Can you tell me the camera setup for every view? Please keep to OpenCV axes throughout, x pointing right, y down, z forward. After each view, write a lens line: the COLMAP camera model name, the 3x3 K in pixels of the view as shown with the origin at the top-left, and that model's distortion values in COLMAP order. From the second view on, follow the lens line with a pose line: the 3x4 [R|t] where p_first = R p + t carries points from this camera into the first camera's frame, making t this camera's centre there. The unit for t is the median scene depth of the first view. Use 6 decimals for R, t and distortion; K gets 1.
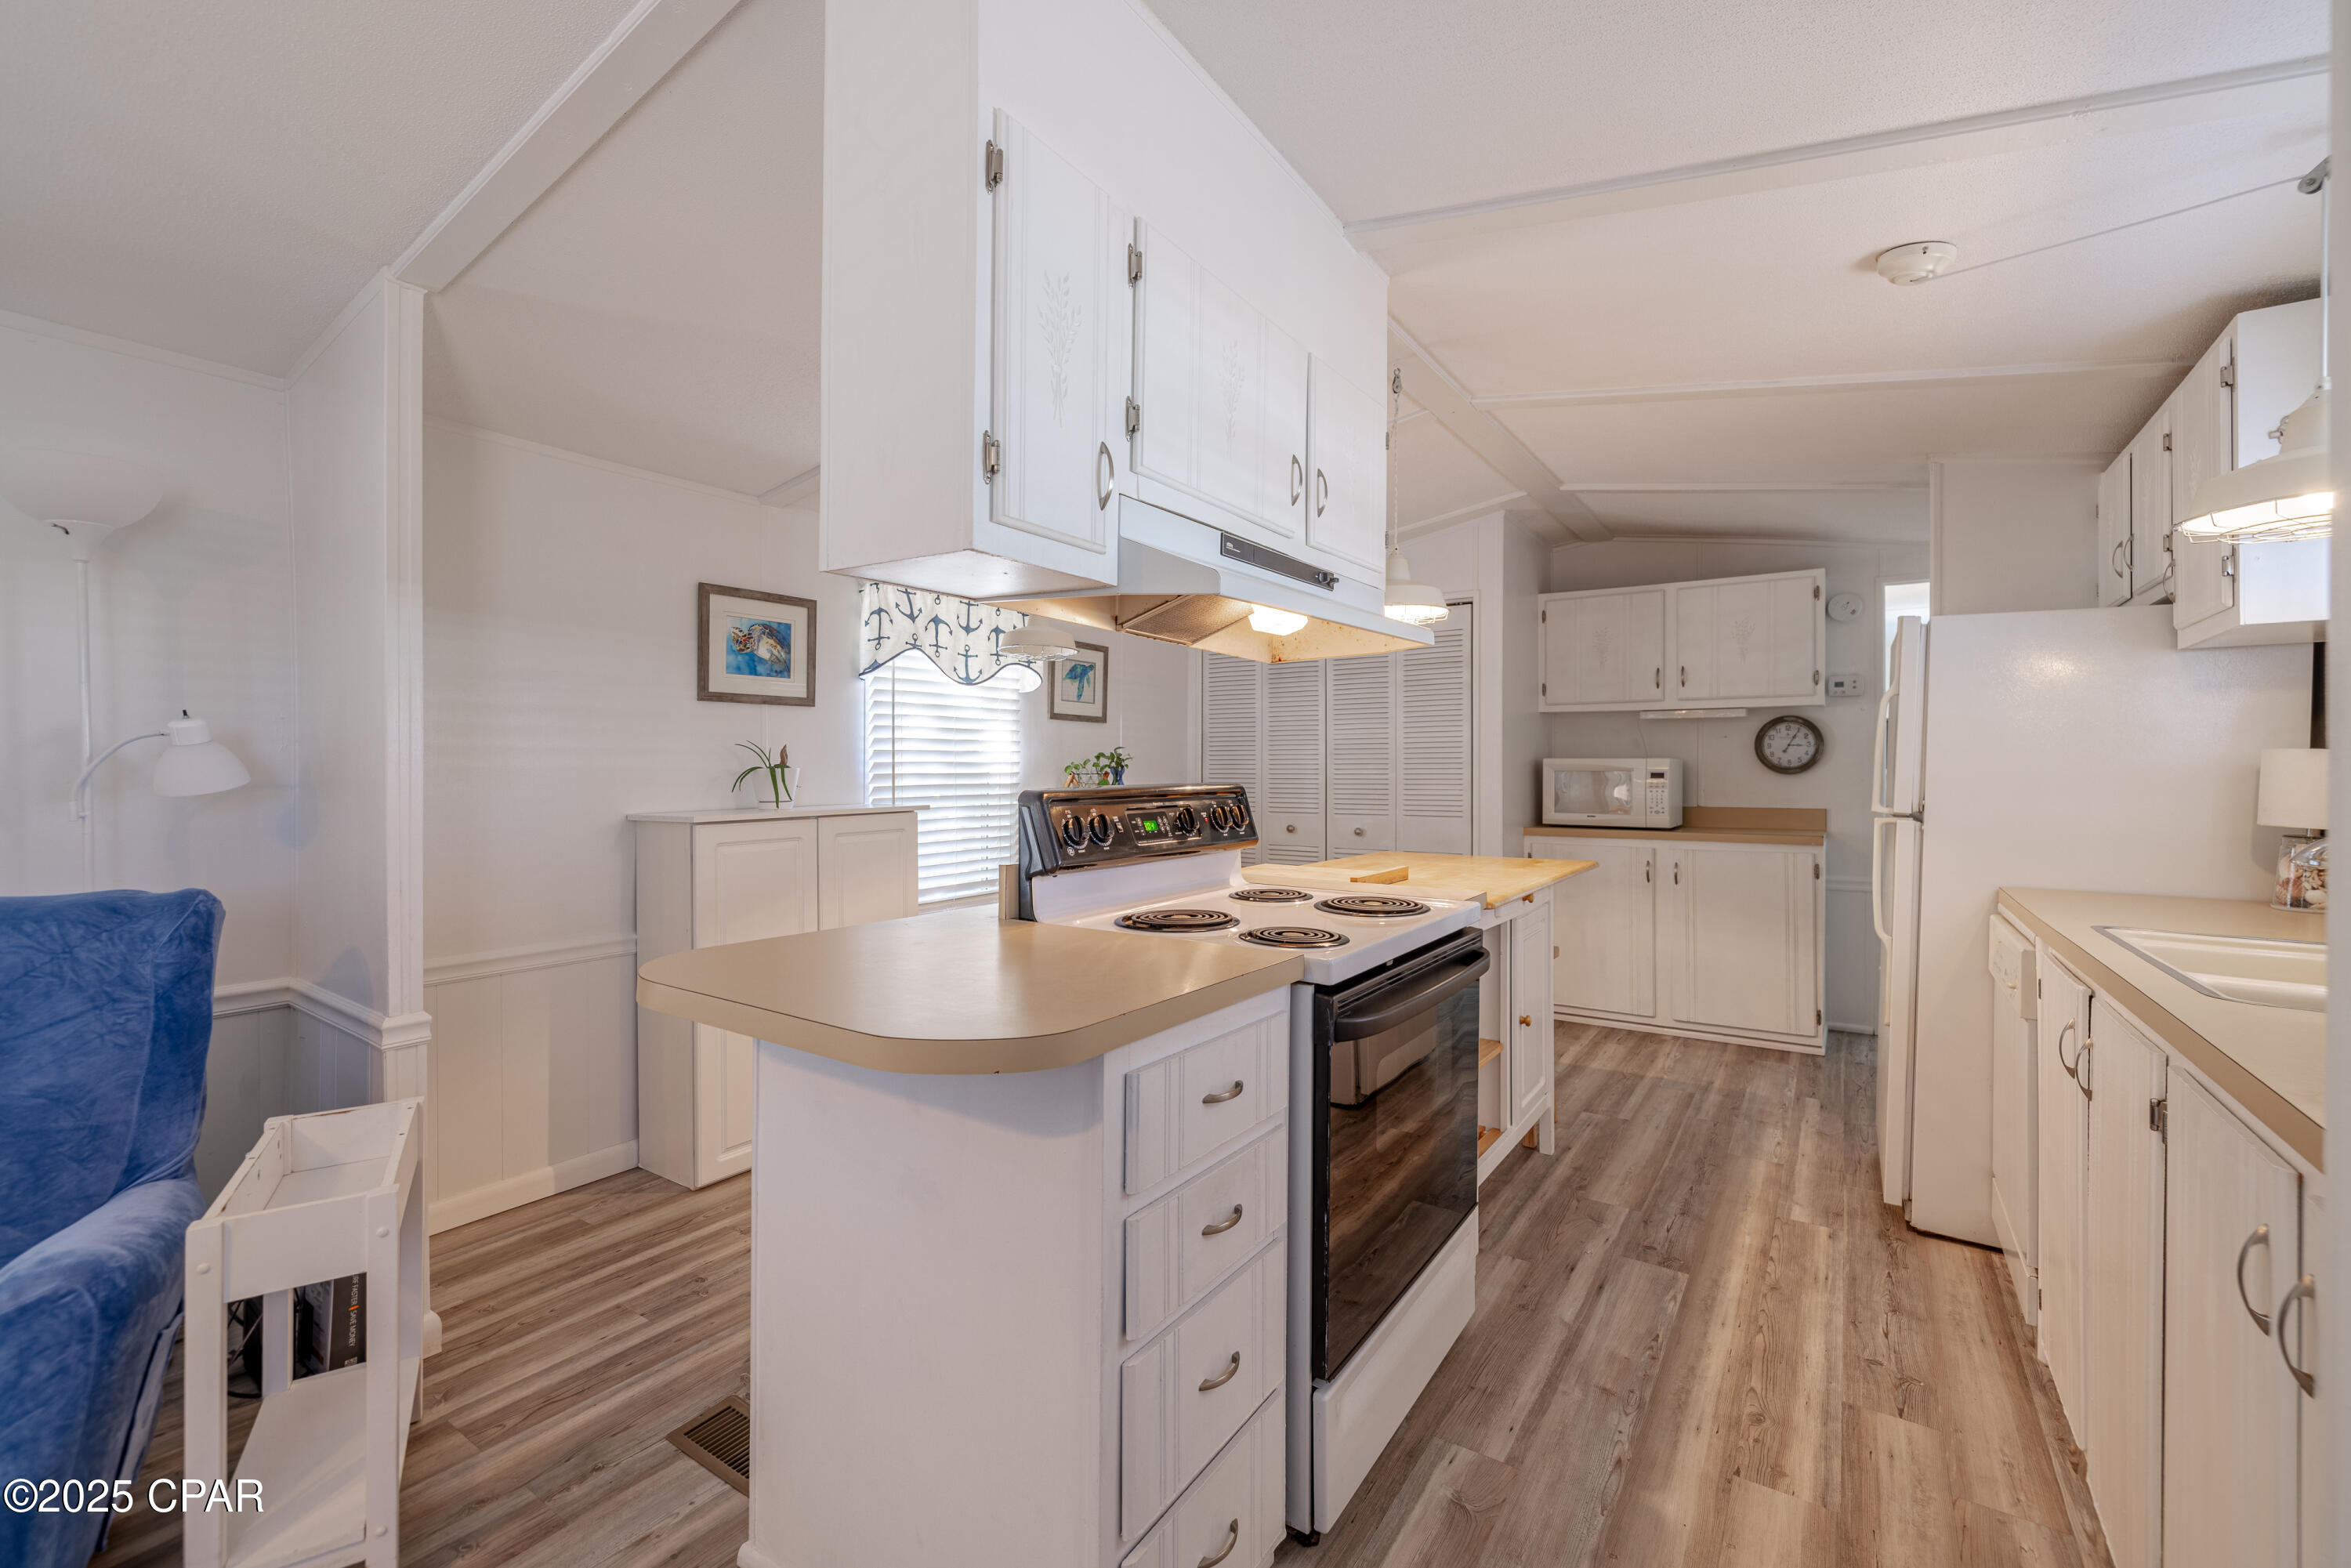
lens RADIAL K [[990.8, 0, 1157.2], [0, 990.8, 766.2], [0, 0, 1]] dist [0.000909, -0.000135]
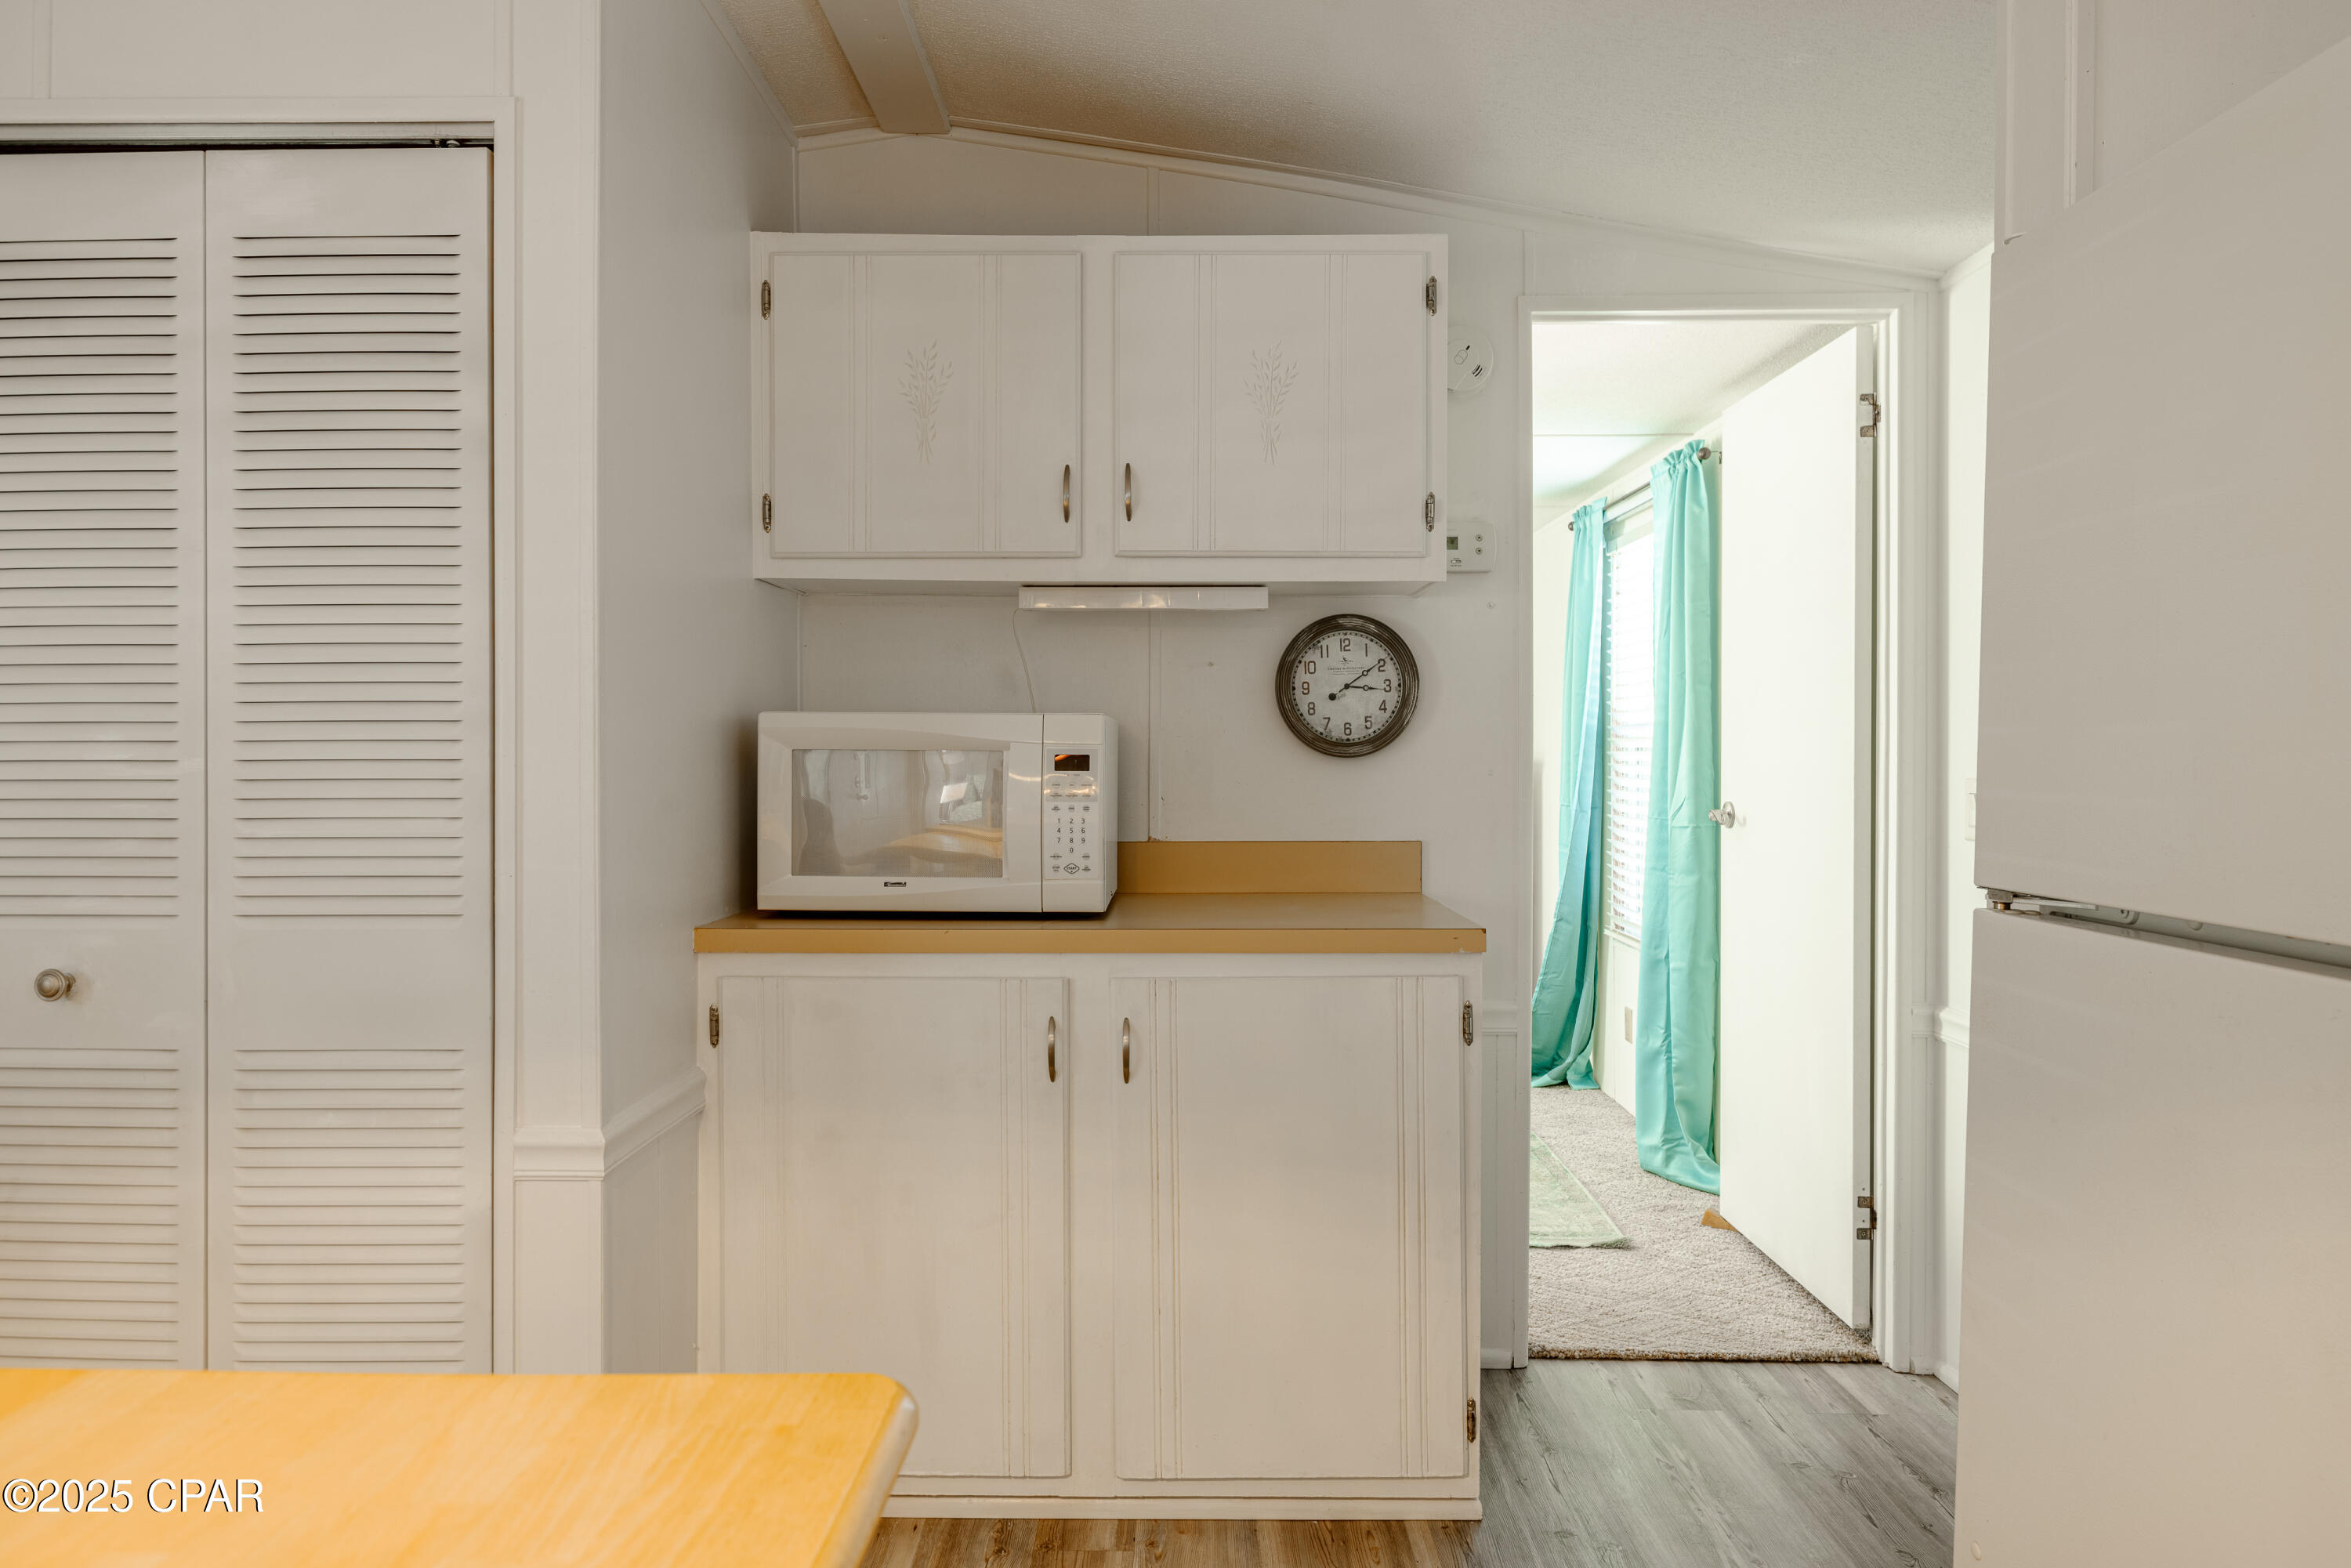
lens RADIAL K [[1411.6, 0, 1170.1], [0, 1411.6, 760.2], [0, 0, 1]] dist [0.006930, 0.000994]
pose [[0.826150, -0.004210, 0.563435, 0.281183], [-0.001595, 0.999951, 0.009811, 0.003867], [-0.563449, -0.009005, 0.826102, 0.632358]]
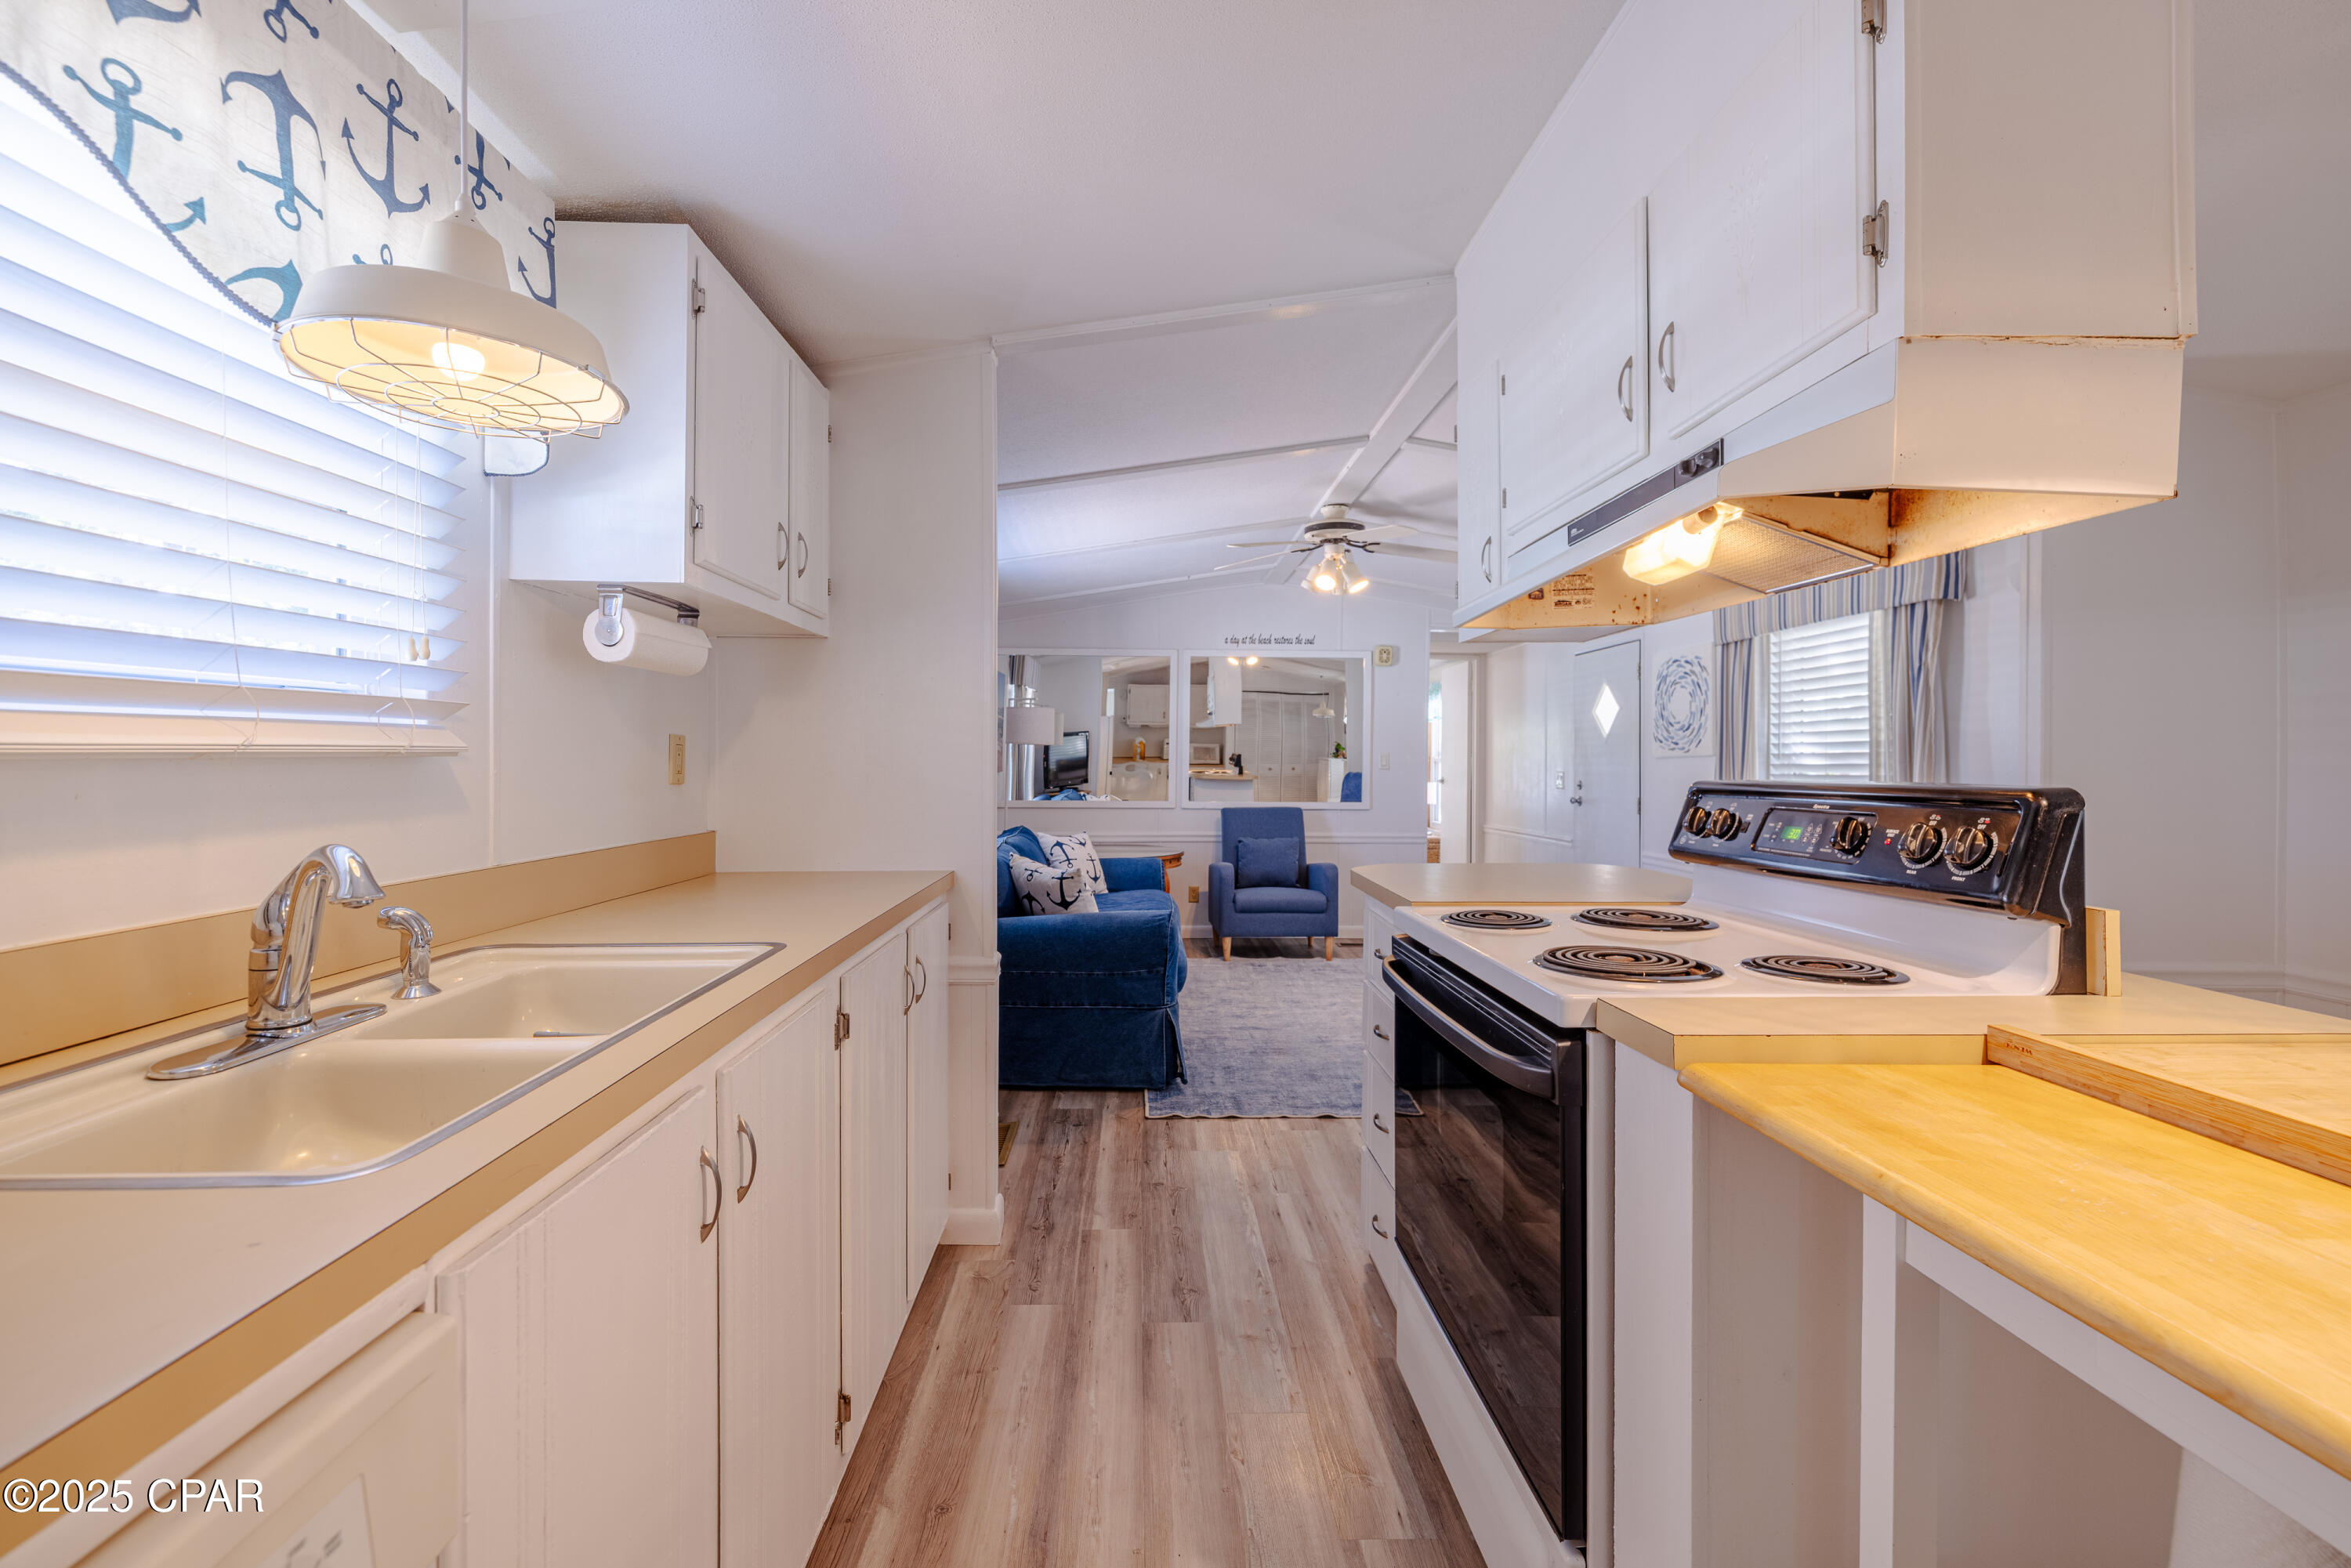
lens RADIAL K [[985.6, 0, 1159.9], [0, 985.6, 768.6], [0, 0, 1]] dist [0.000172, -0.000186]
pose [[-0.807427, -0.003981, -0.589954, 0.419824], [-0.007754, 0.999962, 0.003865, 0.005308], [0.589917, 0.007695, -0.807427, 0.661967]]
